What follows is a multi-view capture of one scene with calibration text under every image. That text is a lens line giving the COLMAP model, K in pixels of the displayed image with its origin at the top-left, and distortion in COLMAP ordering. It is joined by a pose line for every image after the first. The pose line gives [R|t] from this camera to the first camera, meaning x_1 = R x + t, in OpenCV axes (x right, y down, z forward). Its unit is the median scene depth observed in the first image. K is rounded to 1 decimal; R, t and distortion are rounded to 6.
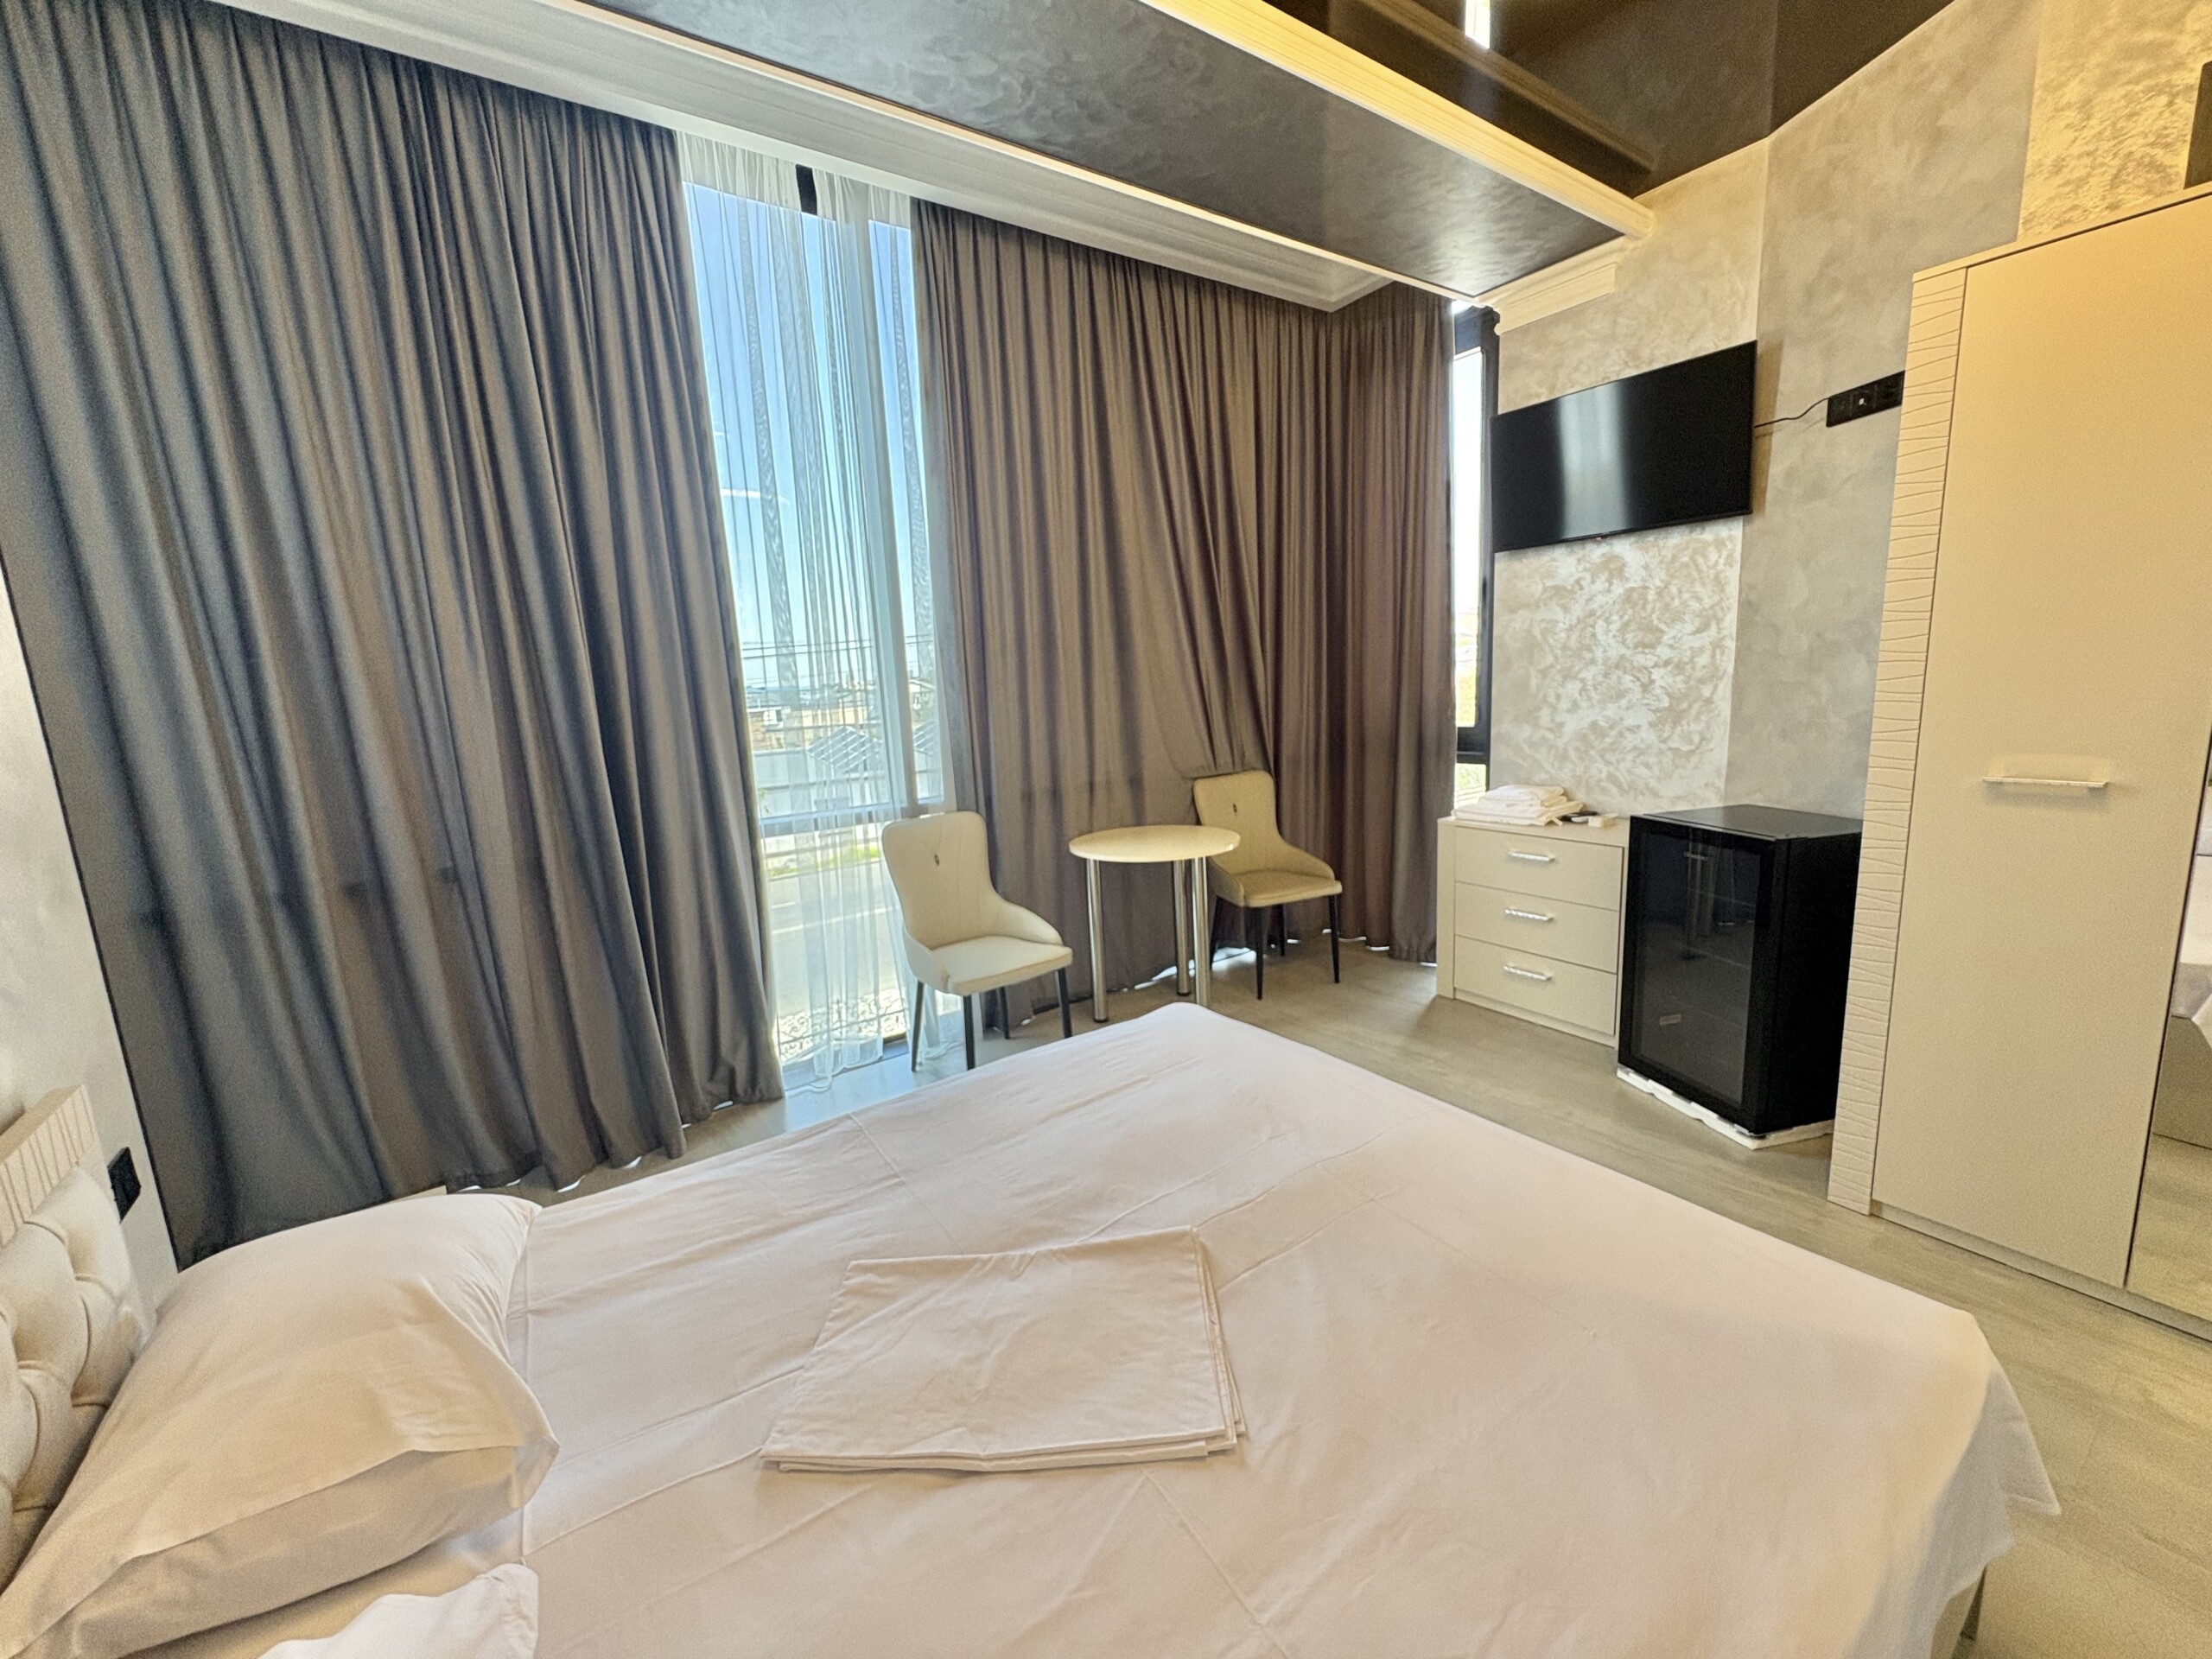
lens RADIAL K [[888.2, 0, 1106.0], [0, 888.2, 829.5], [0, 0, 1]] dist [0.002434, 0.000123]
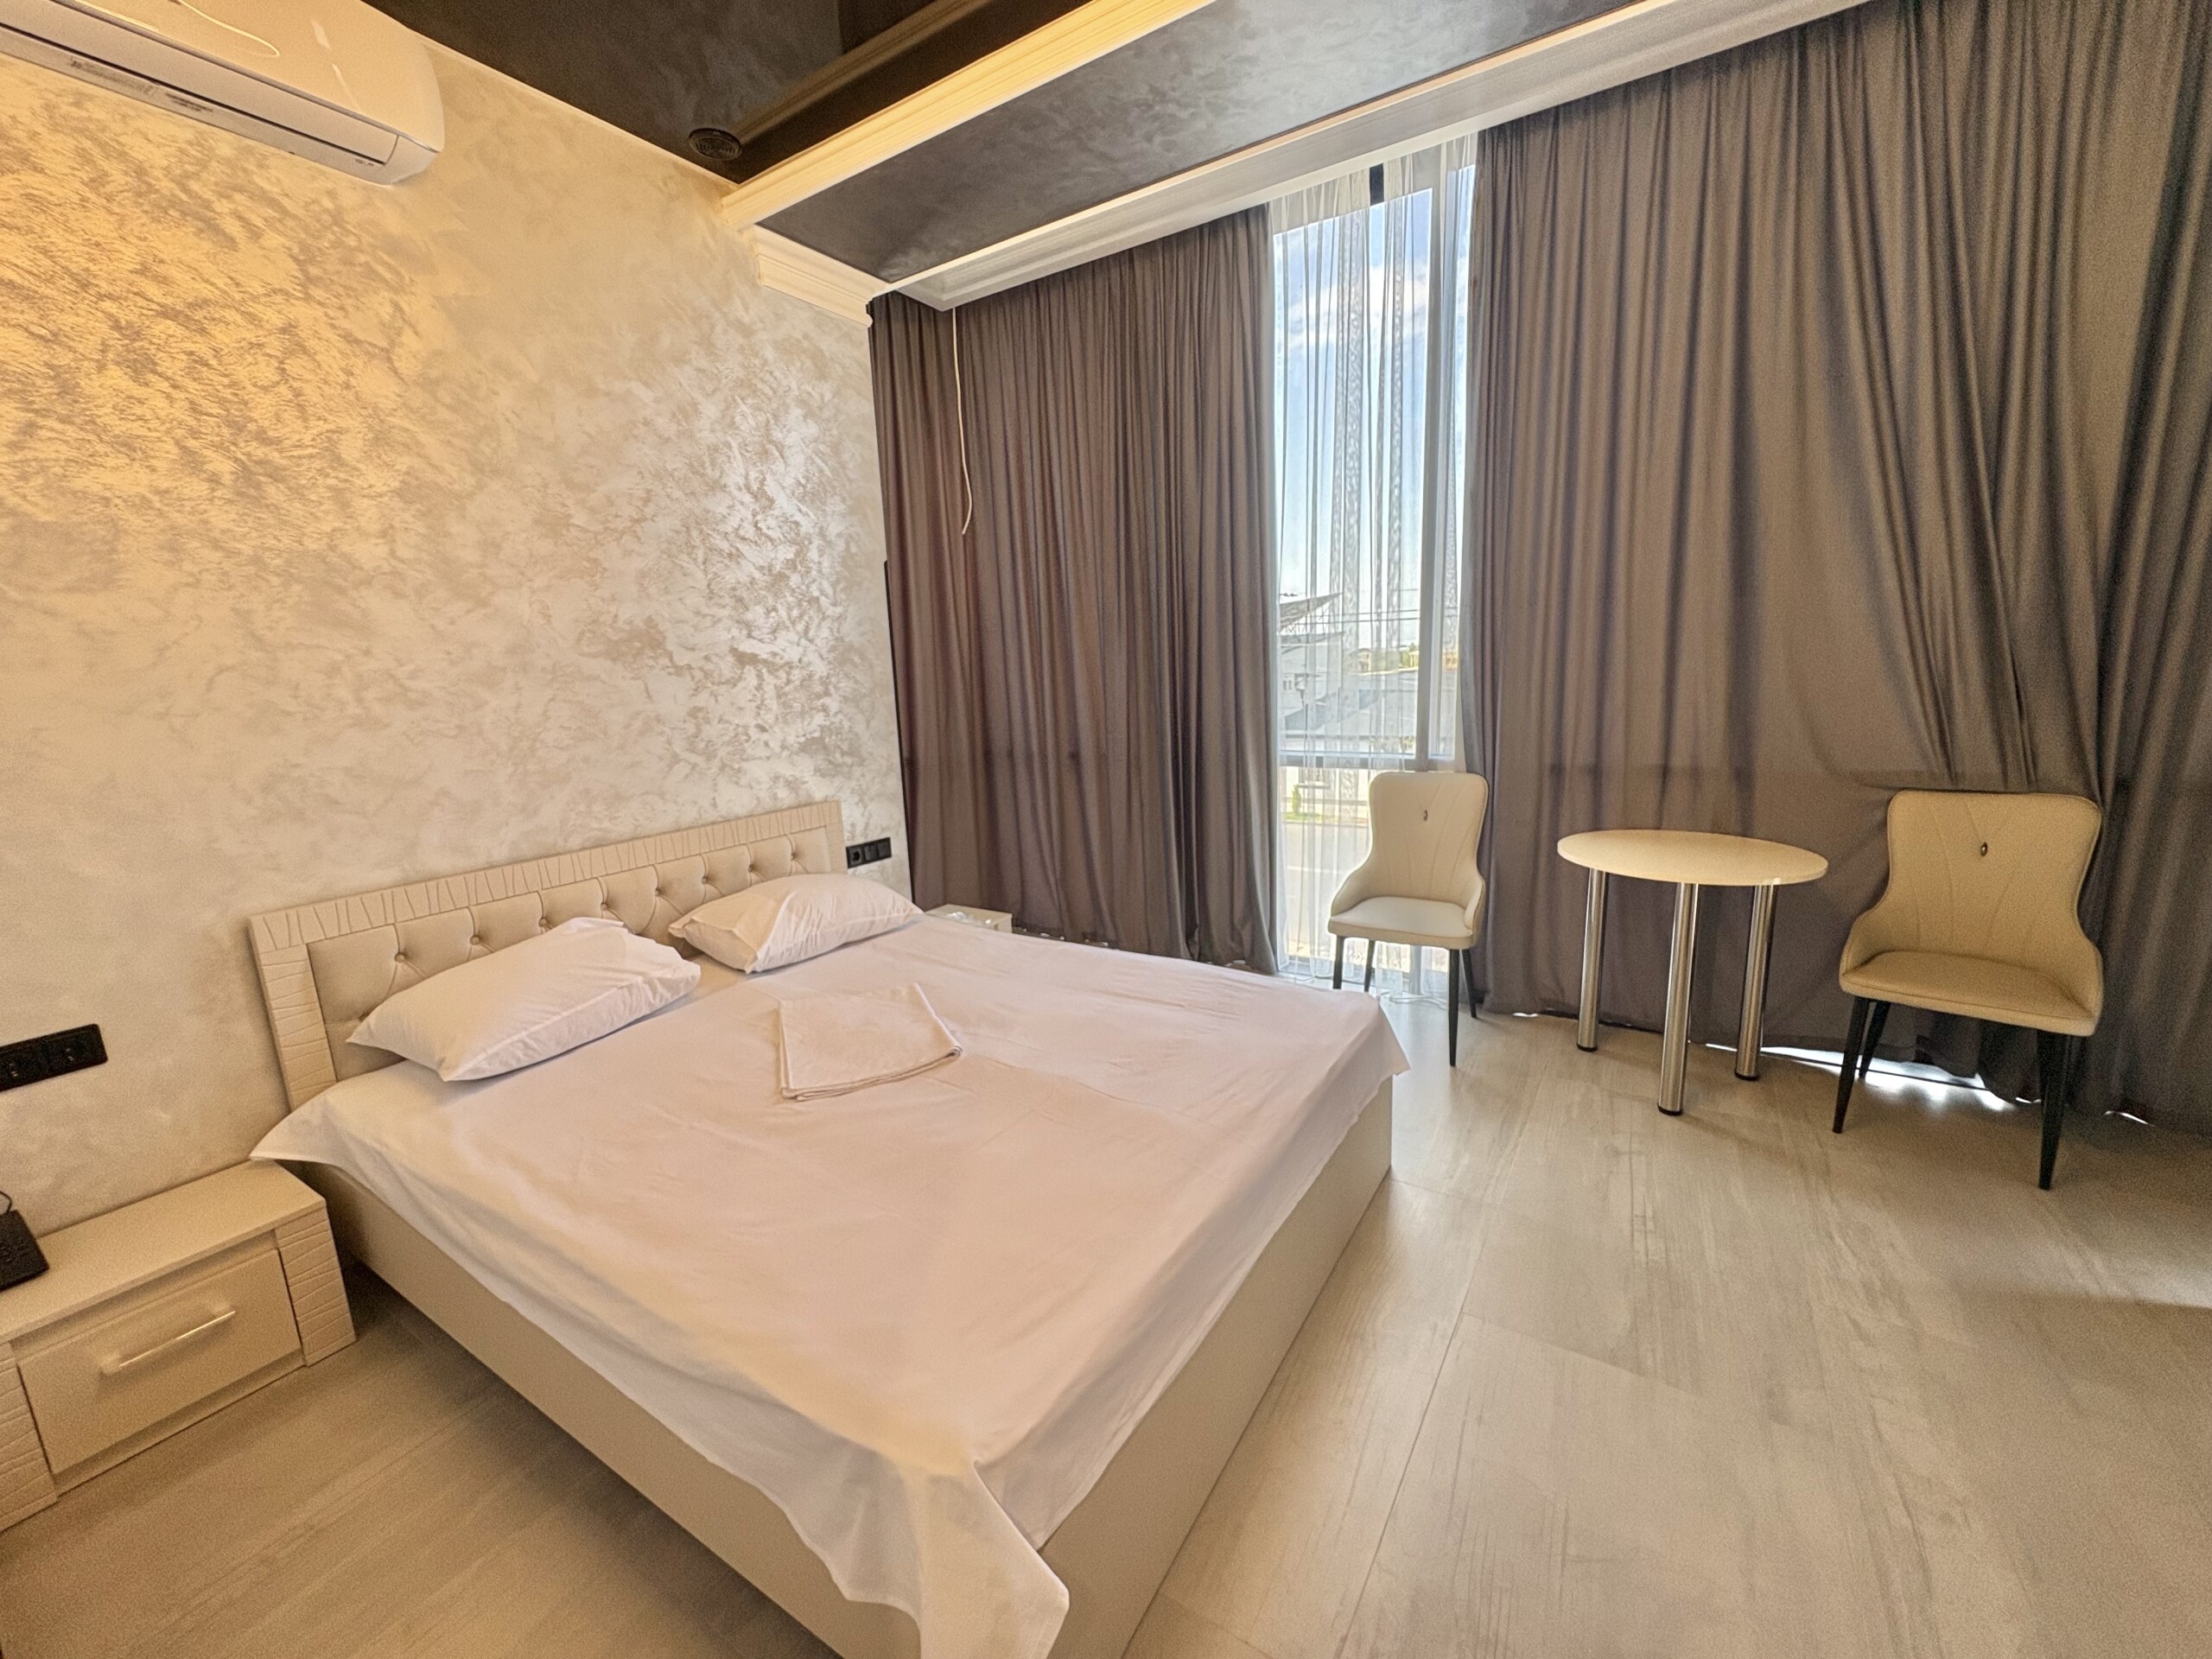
lens RADIAL K [[888.2, 0, 1106.0], [0, 888.2, 829.5], [0, 0, 1]] dist [0.002434, 0.000123]
pose [[0.374440, 0.207786, -0.903670, 0.595613], [-0.140492, 0.976031, 0.166211, -0.068914], [0.916546, 0.064722, 0.394658, 0.268748]]
